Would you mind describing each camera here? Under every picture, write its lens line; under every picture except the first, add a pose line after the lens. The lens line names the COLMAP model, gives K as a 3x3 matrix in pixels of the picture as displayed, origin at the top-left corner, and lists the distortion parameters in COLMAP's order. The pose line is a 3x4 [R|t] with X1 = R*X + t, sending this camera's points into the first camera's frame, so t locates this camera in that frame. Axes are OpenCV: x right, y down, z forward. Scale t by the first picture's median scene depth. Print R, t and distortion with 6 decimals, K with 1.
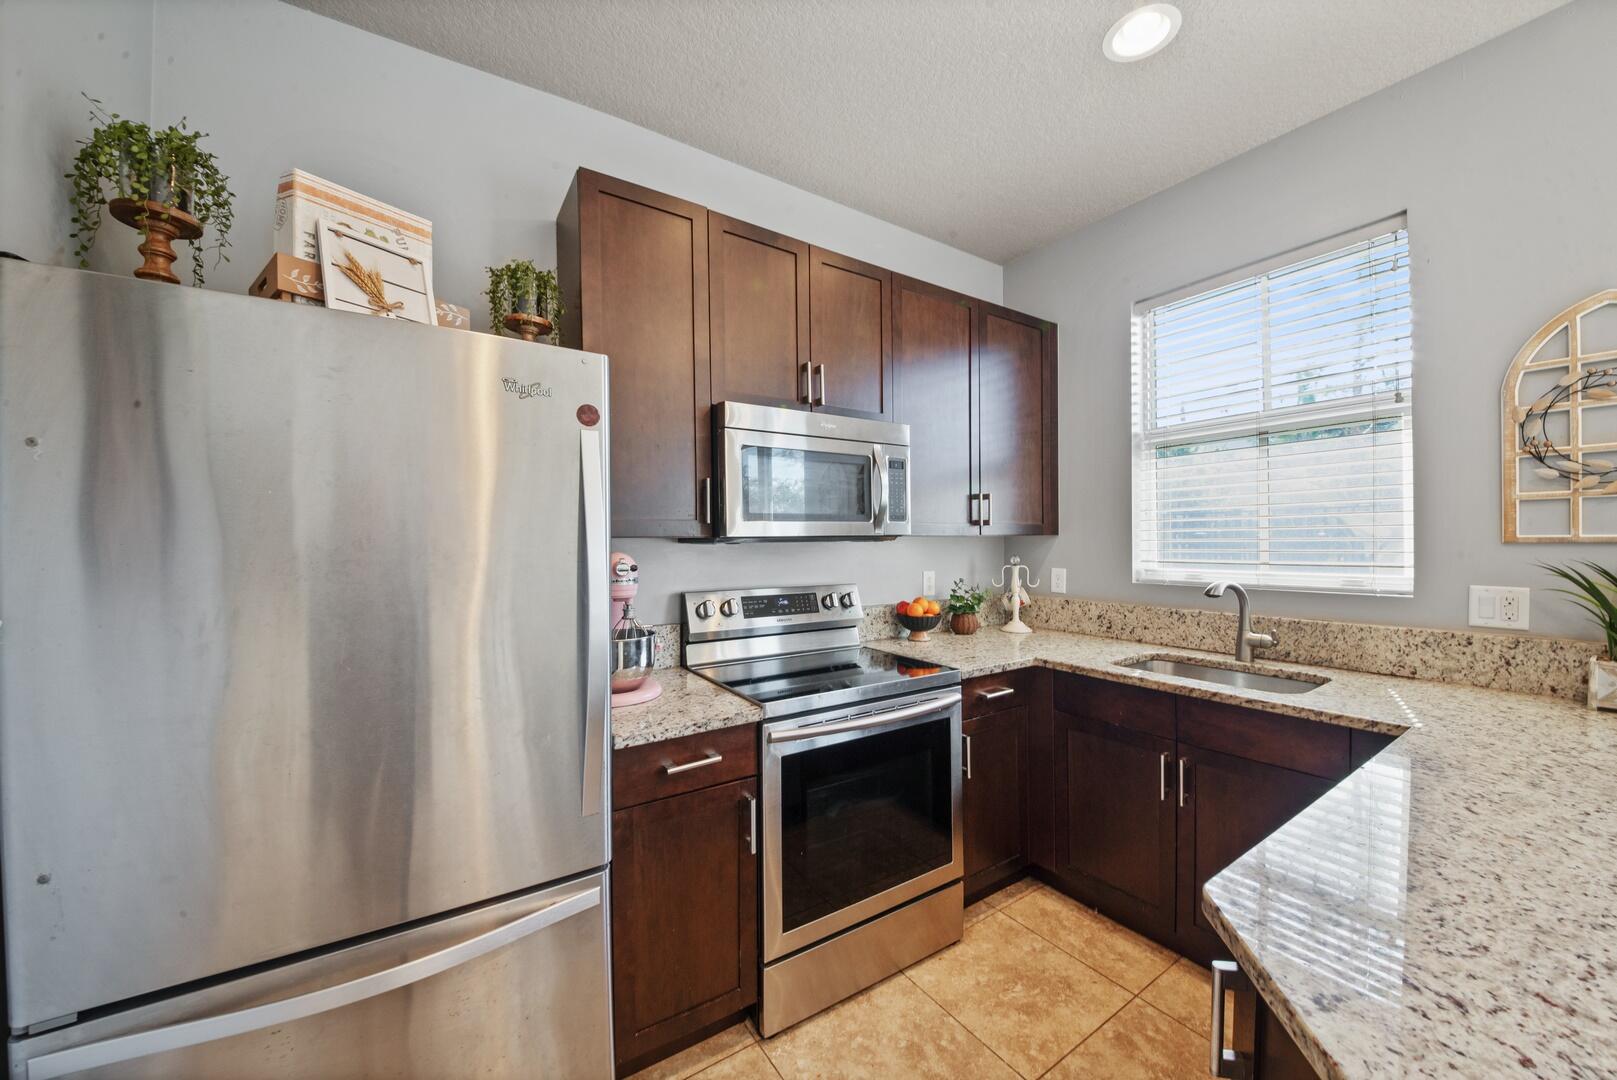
lens RADIAL K [[576.2, 0, 813.5], [0, 576.2, 536.4], [0, 0, 1]] dist [0.003314, -0.001191]
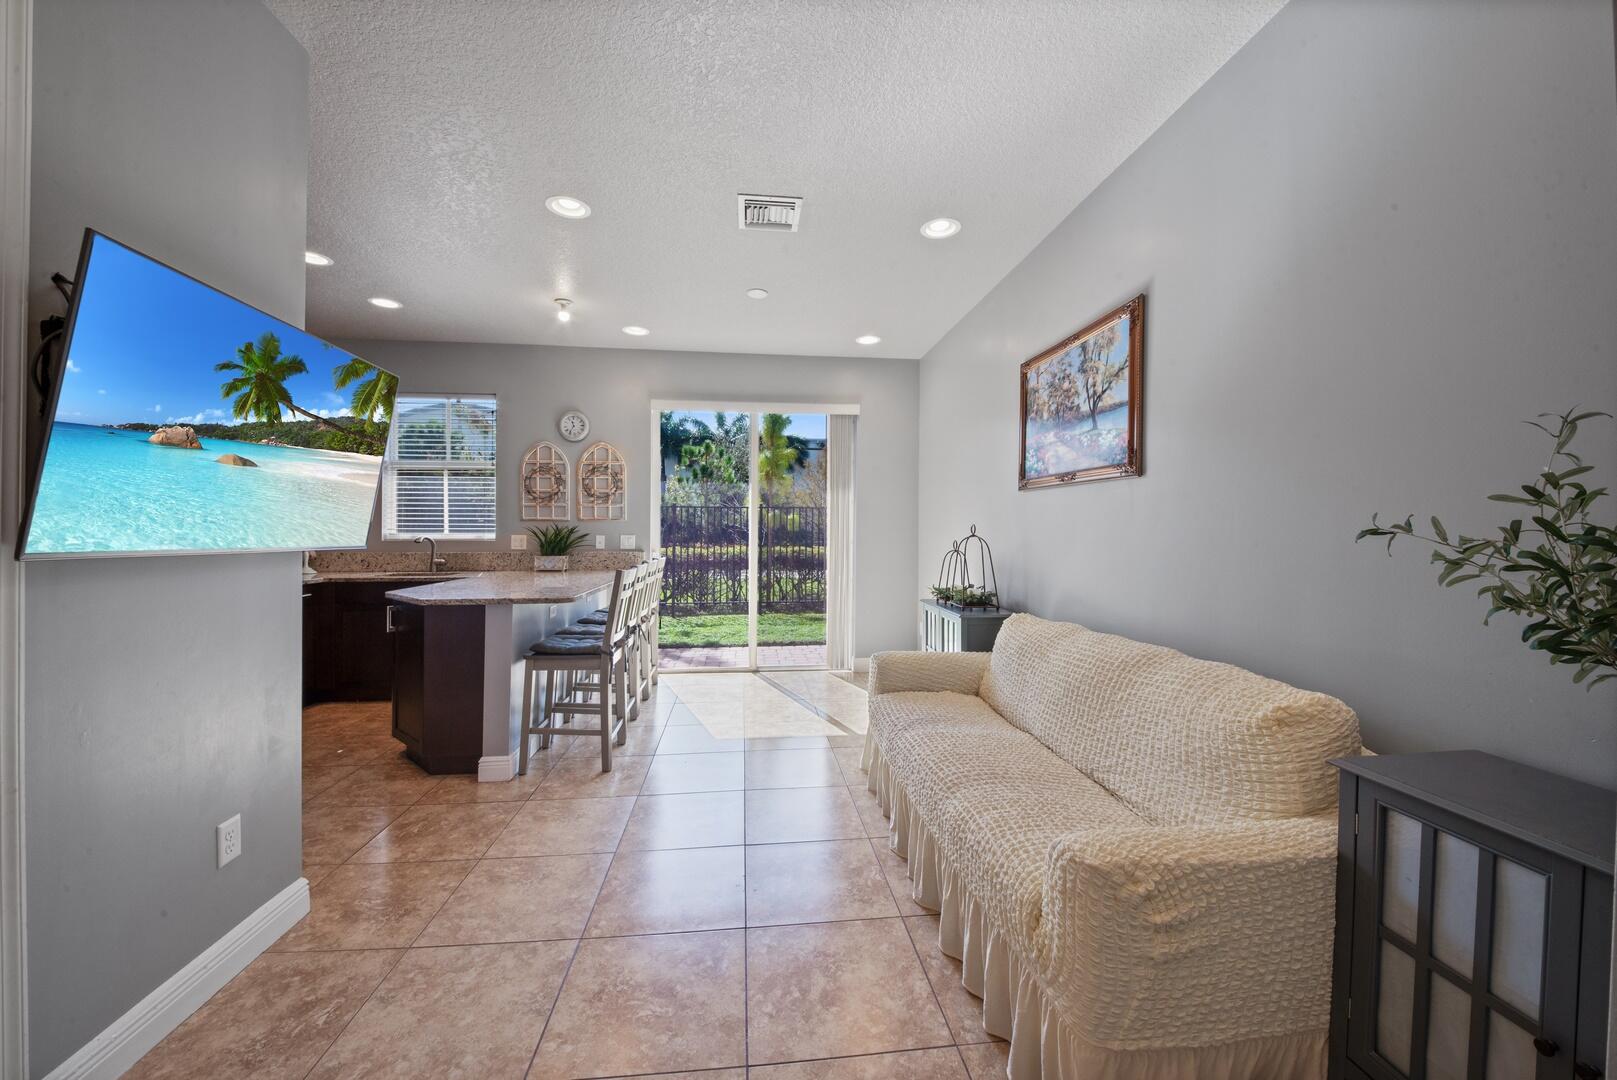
lens RADIAL K [[591.7, 0, 811.0], [0, 591.7, 537.9], [0, 0, 1]] dist [0.007323, -0.000852]
pose [[0.460607, -0.009211, 0.887557, -0.682675], [-0.008218, 0.999859, 0.014641, 0.038180], [-0.887566, -0.014038, 0.460466, -1.480548]]
